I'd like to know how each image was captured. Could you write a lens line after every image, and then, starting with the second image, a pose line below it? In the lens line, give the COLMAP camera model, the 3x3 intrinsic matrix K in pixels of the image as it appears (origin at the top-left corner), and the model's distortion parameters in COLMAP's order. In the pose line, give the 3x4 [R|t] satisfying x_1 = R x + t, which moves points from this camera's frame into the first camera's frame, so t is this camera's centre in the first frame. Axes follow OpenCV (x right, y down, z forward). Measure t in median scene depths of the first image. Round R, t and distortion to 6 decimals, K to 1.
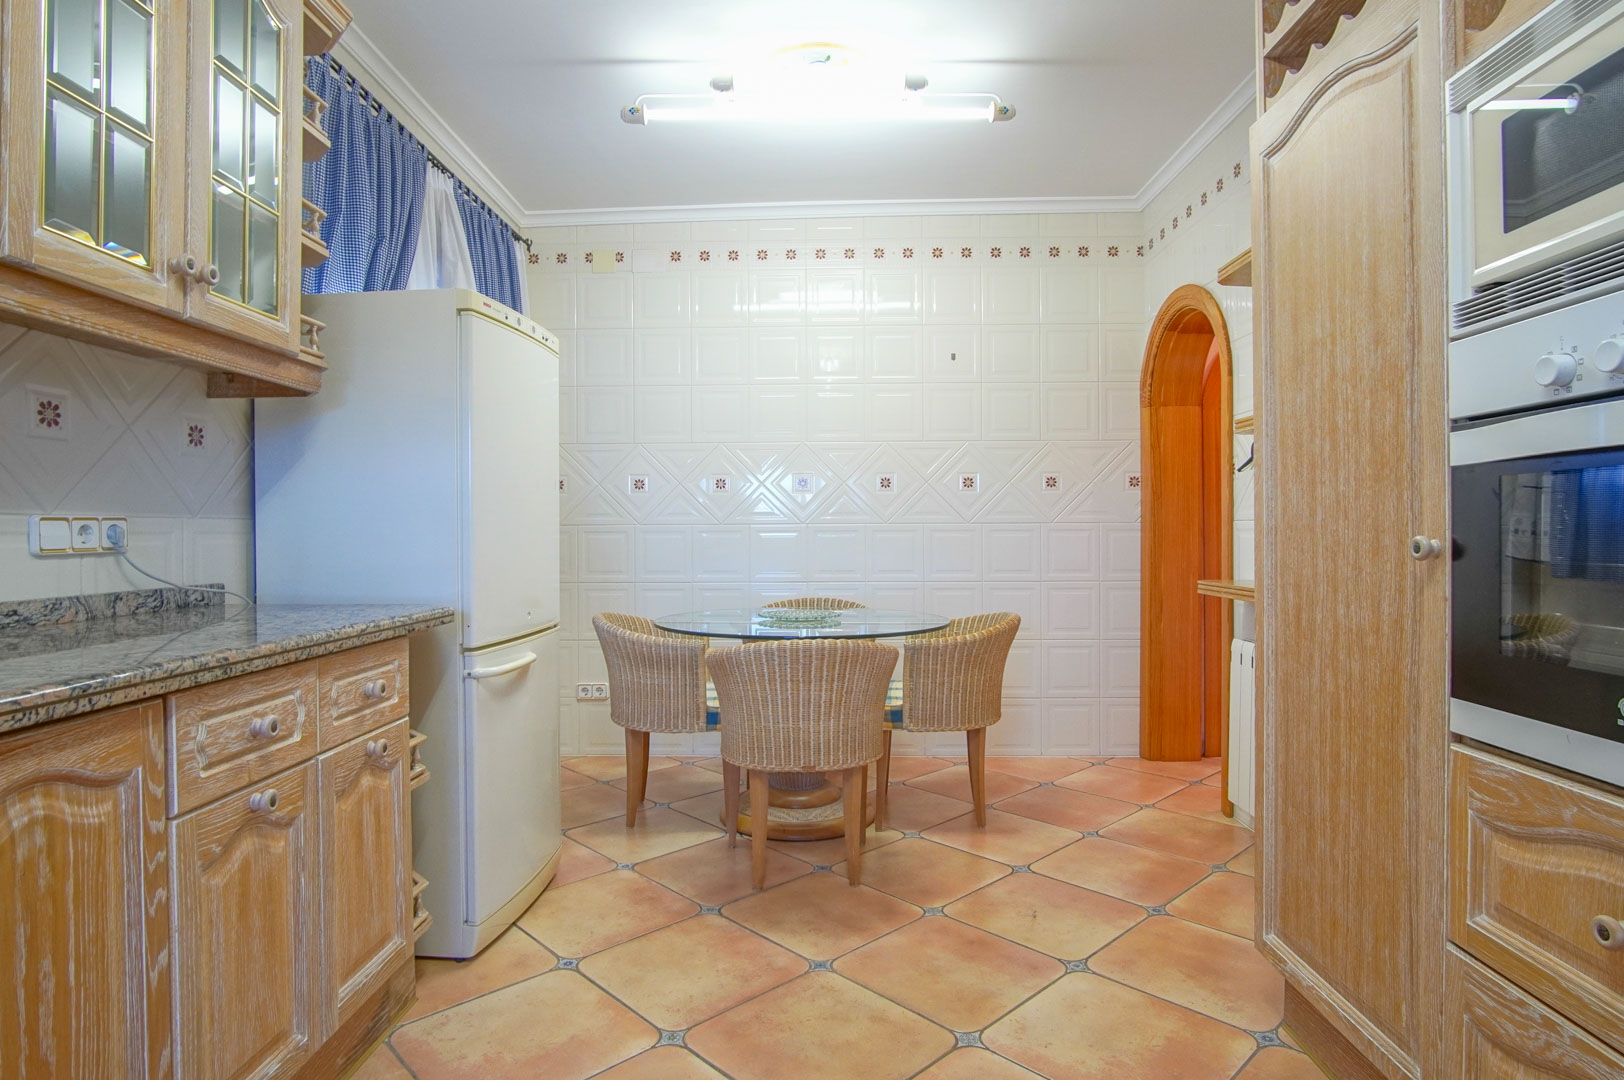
lens RADIAL K [[867.8, 0, 807.1], [0, 867.8, 530.3], [0, 0, 1]] dist [-0.034192, 0.008955]
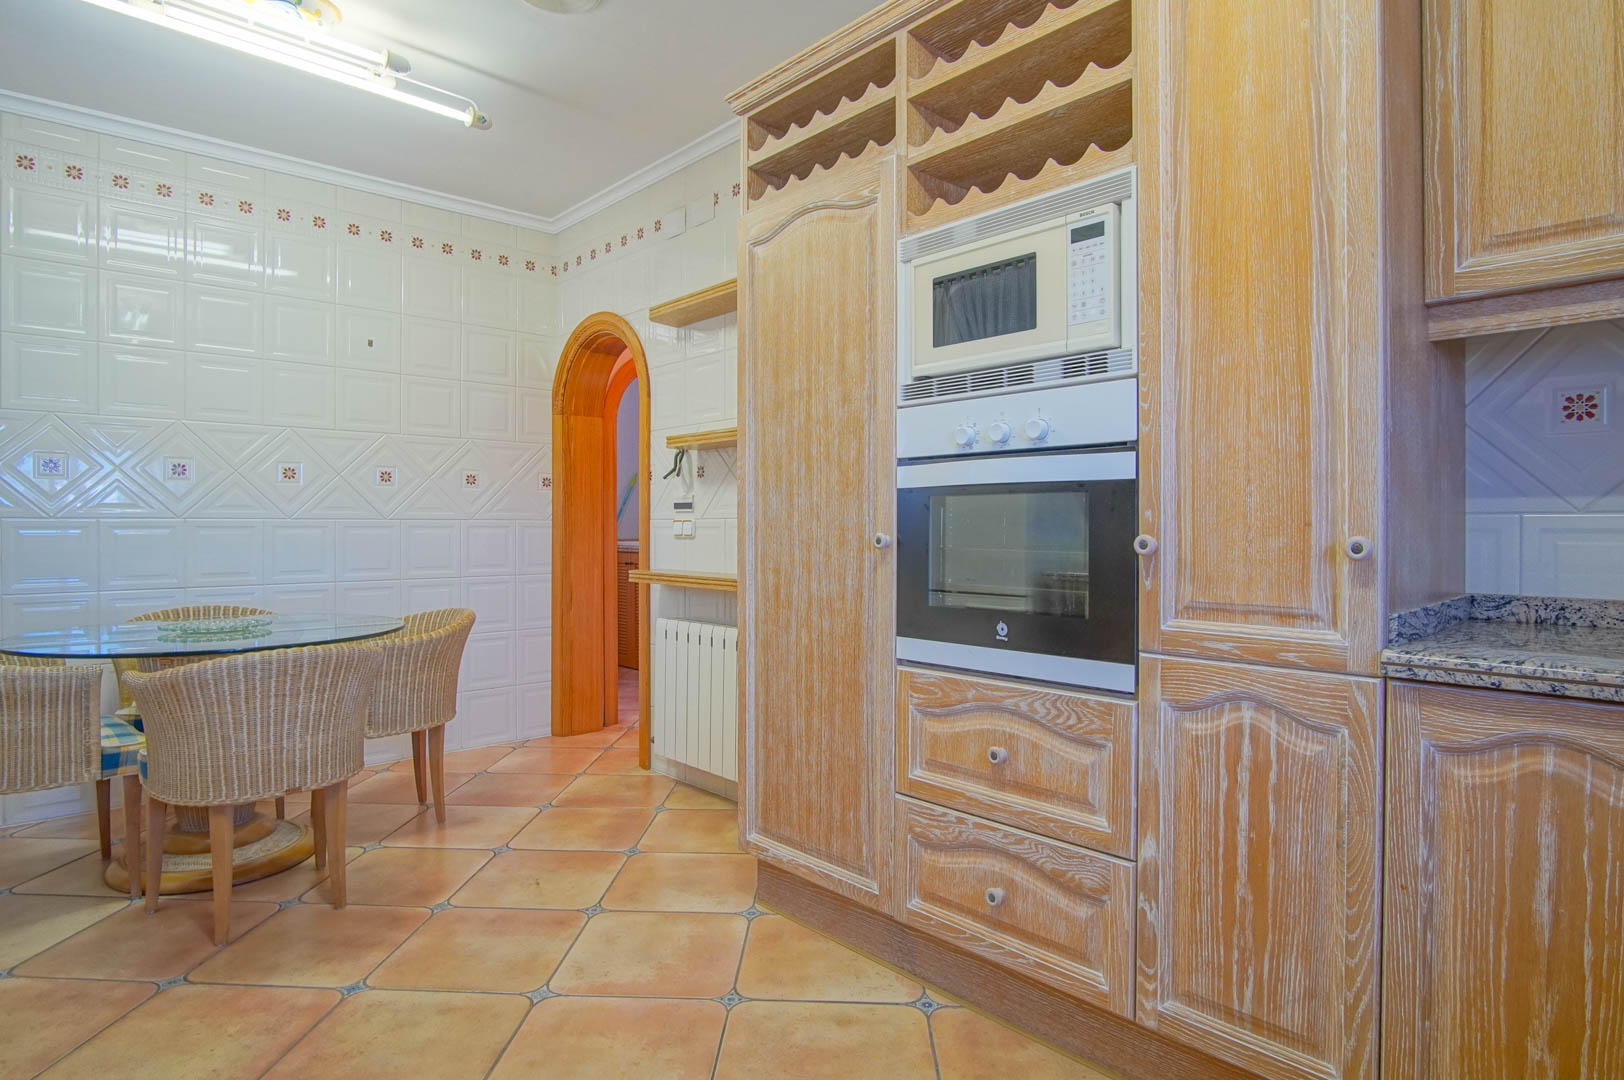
lens RADIAL K [[867.8, 0, 807.1], [0, 867.8, 530.3], [0, 0, 1]] dist [-0.034192, 0.008955]
pose [[0.719072, 0.000203, 0.694936, -0.338893], [-0.003628, 0.999987, 0.003462, -0.002399], [-0.694927, -0.005011, 0.719063, -0.019372]]
